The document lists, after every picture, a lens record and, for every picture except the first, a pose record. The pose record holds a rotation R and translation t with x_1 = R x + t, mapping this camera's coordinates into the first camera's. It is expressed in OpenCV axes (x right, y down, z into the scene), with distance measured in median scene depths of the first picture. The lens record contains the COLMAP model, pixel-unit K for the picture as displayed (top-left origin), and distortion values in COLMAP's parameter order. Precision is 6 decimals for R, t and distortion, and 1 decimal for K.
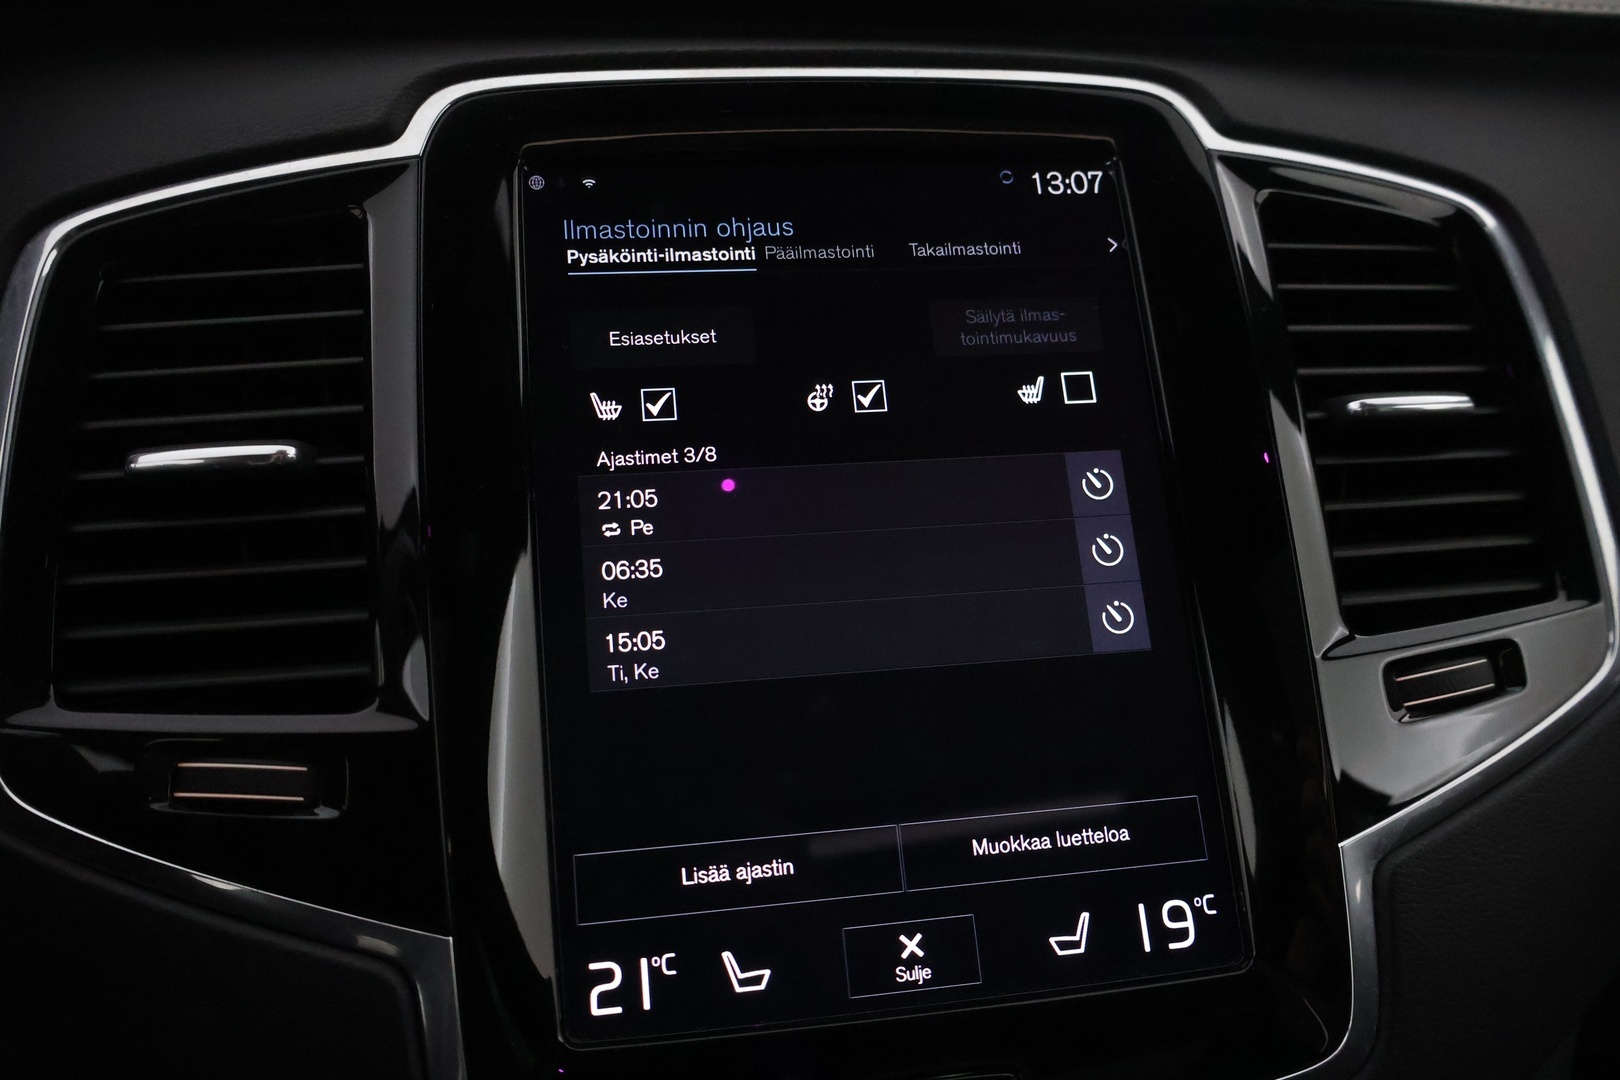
lens RADIAL K [[1269.3, 0, 814.0], [0, 1269.3, 547.5], [0, 0, 1]] dist [0.021435, -0.025990]
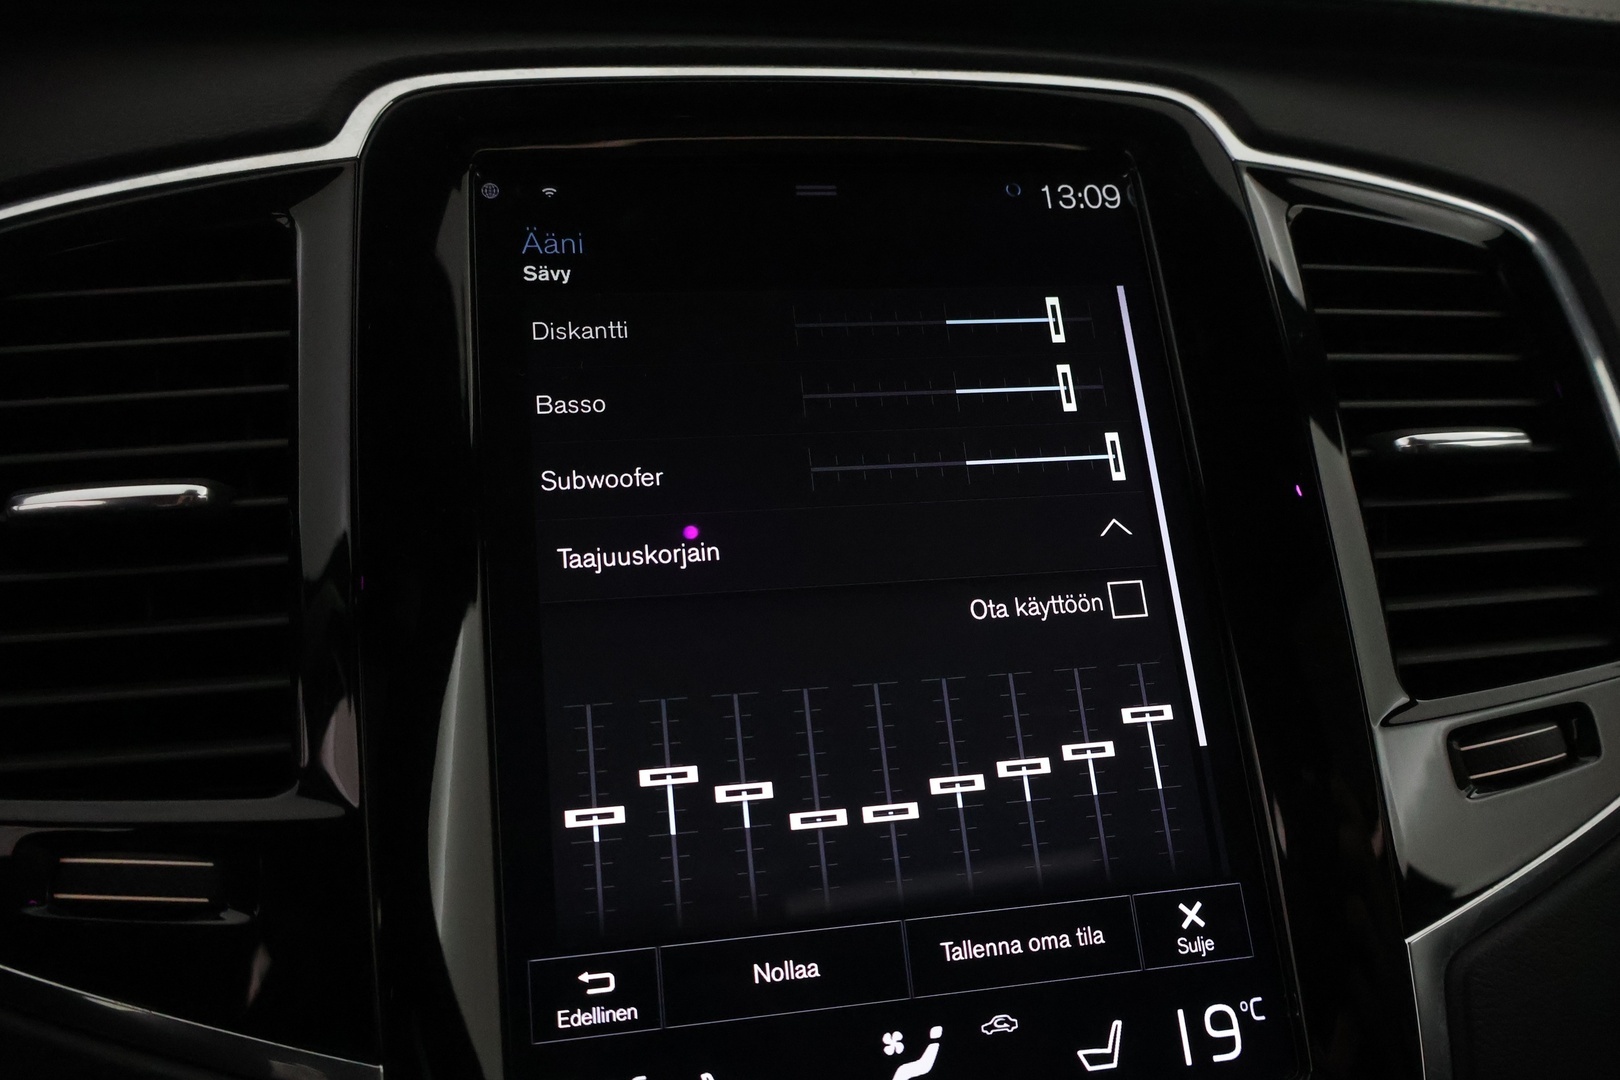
lens RADIAL K [[1269.3, 0, 800.1], [0, 1269.3, 555.1], [0, 0, 1]] dist [0.021435, -0.025990]
pose [[0.999735, -0.000449, 0.022996, -0.022770], [0.001114, 0.999582, -0.028906, -0.006350], [-0.022973, 0.028923, 0.999318, 0.117881]]
